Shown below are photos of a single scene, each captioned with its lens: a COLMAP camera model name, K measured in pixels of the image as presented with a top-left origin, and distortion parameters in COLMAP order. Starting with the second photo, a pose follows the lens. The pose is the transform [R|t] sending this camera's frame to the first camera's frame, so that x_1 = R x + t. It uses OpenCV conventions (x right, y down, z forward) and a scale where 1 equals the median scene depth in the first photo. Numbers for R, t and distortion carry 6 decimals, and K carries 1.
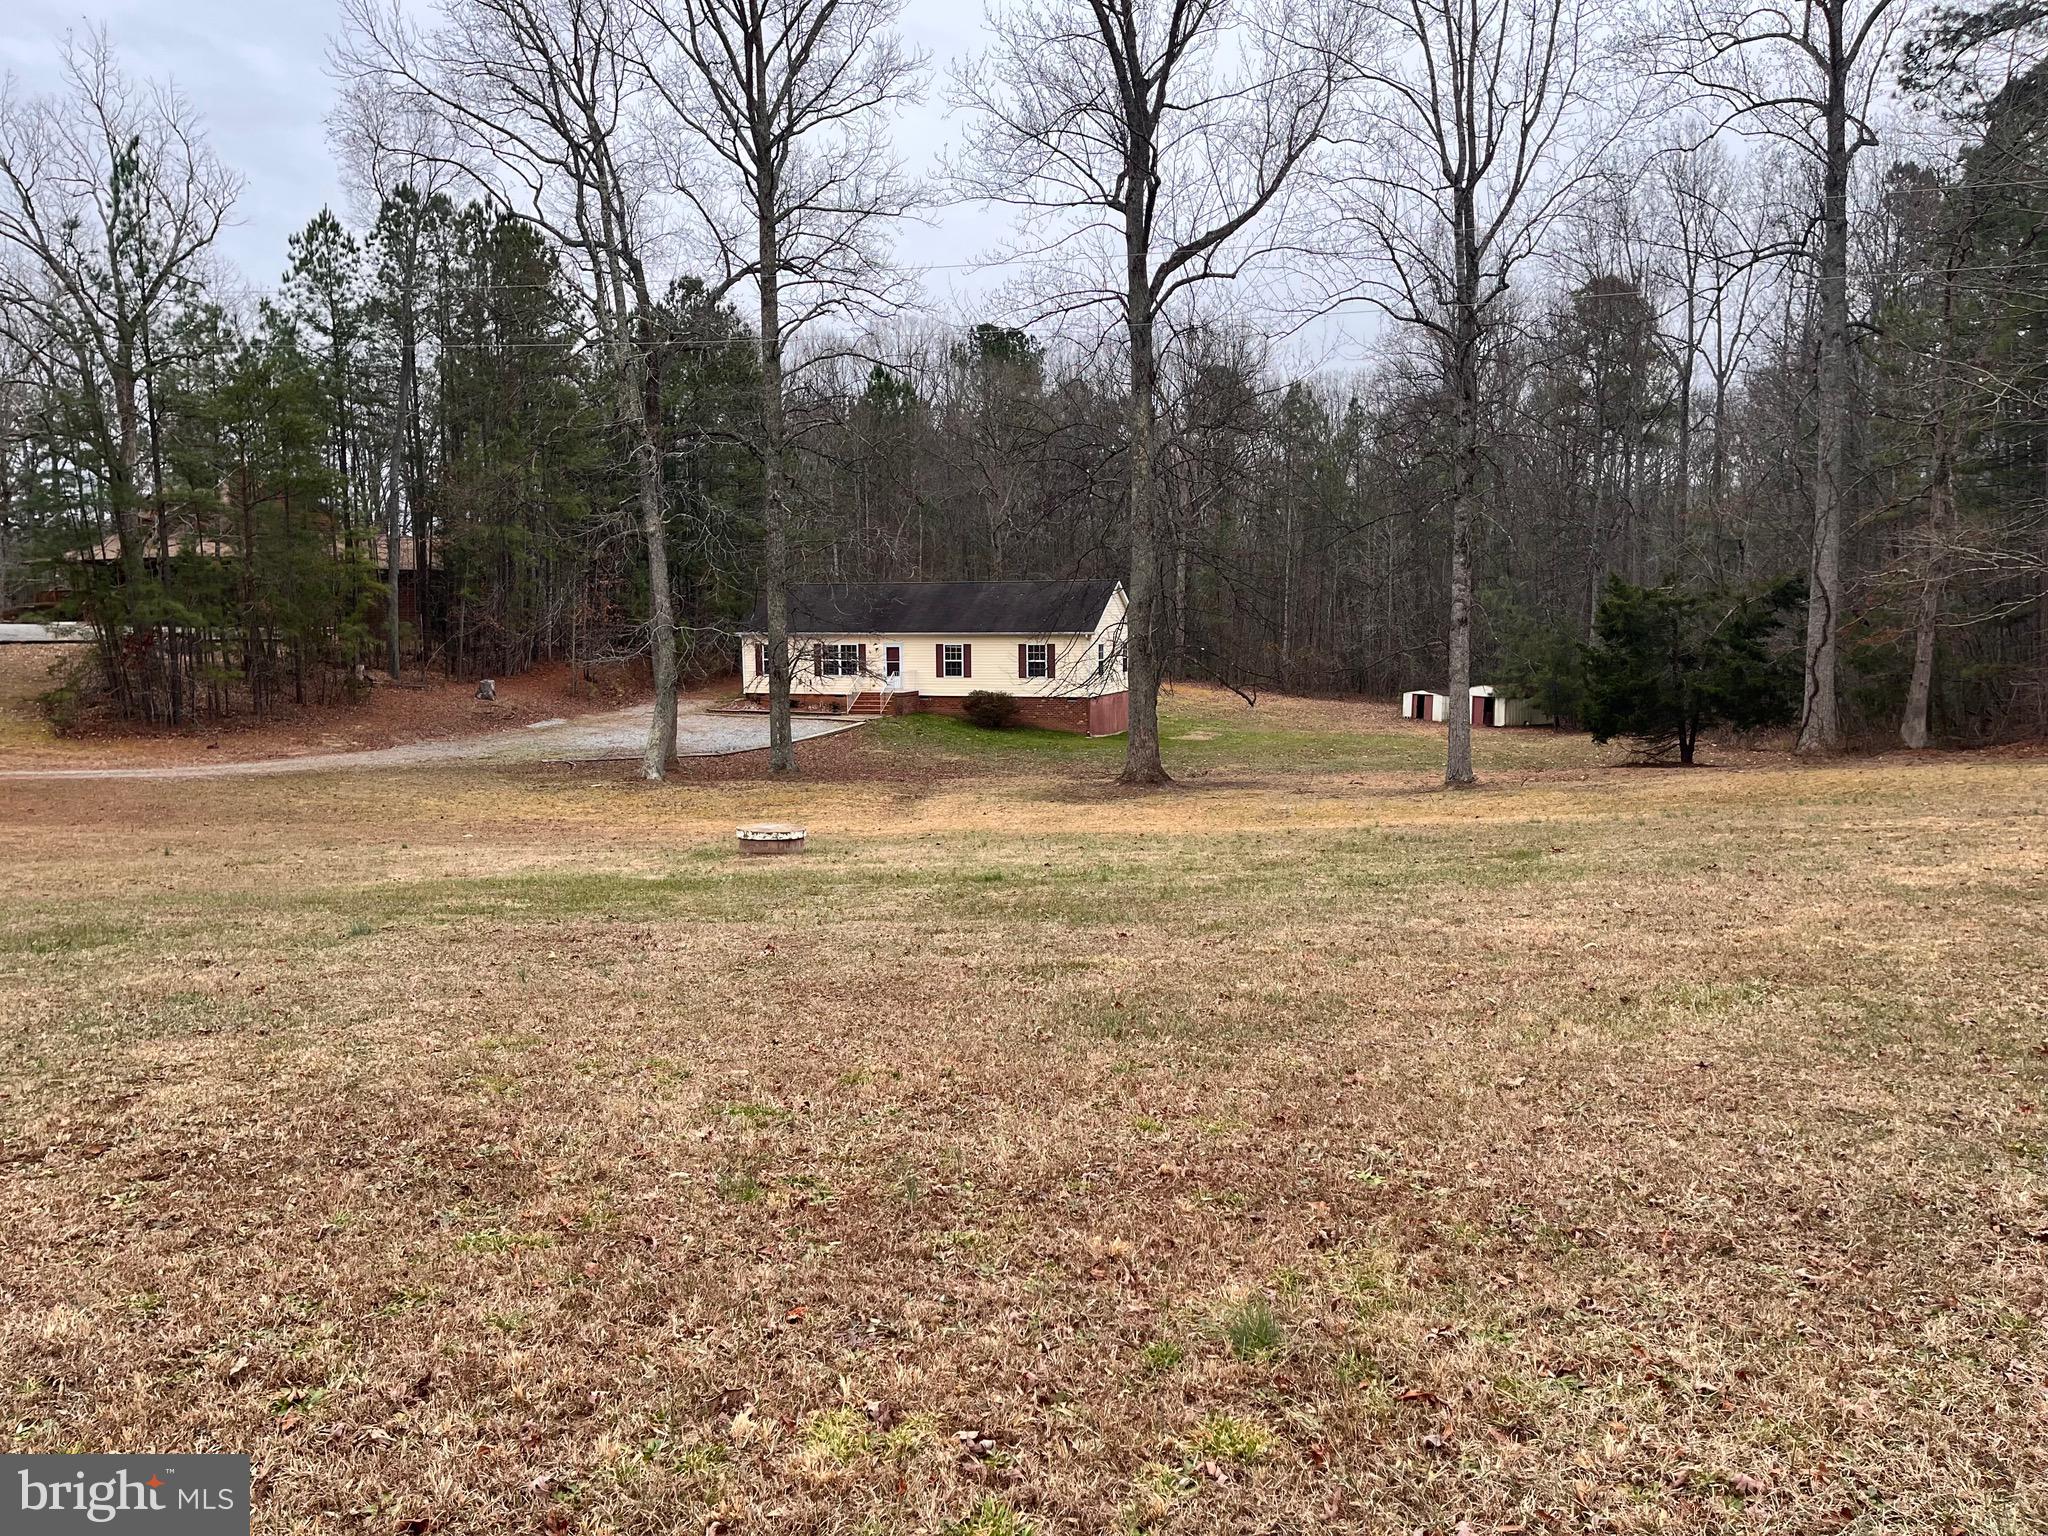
lens RADIAL K [[1535.0, 0, 1022.5], [0, 1535.0, 775.5], [0, 0, 1]] dist [0.077573, -0.100549]
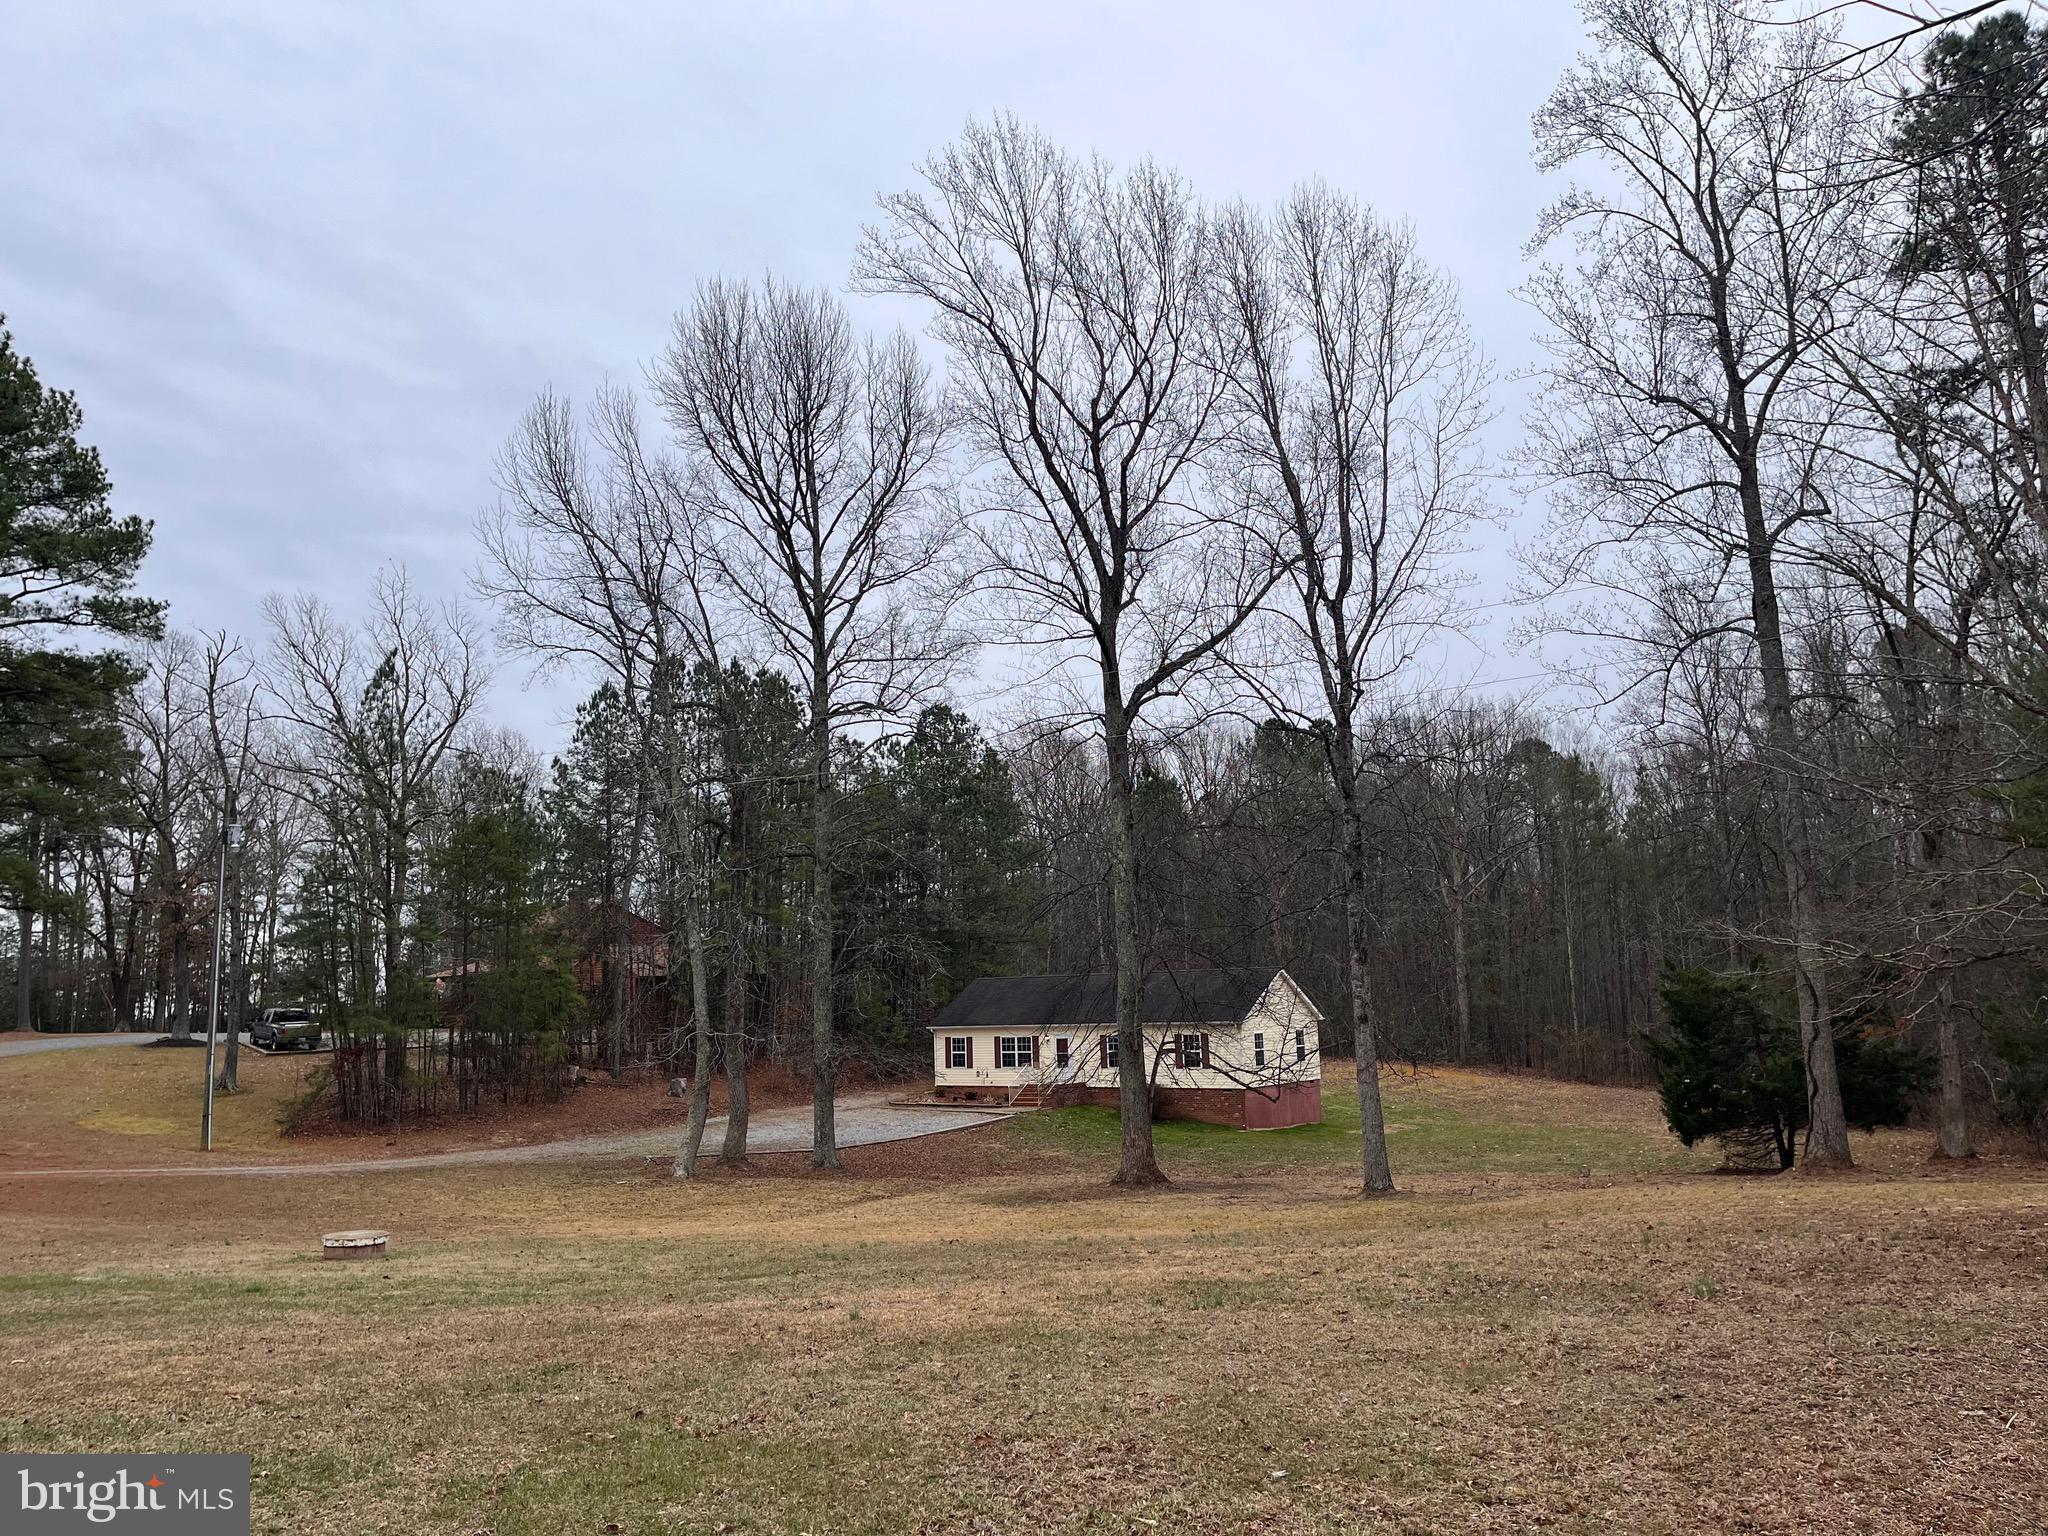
lens RADIAL K [[1535.0, 0, 1032.4], [0, 1535.0, 791.4], [0, 0, 1]] dist [0.077573, -0.100549]
pose [[0.958217, -0.060300, -0.279616, 0.197112], [-0.006147, 0.972961, -0.230887, -0.007093], [0.285978, 0.222958, 0.931937, -0.000398]]
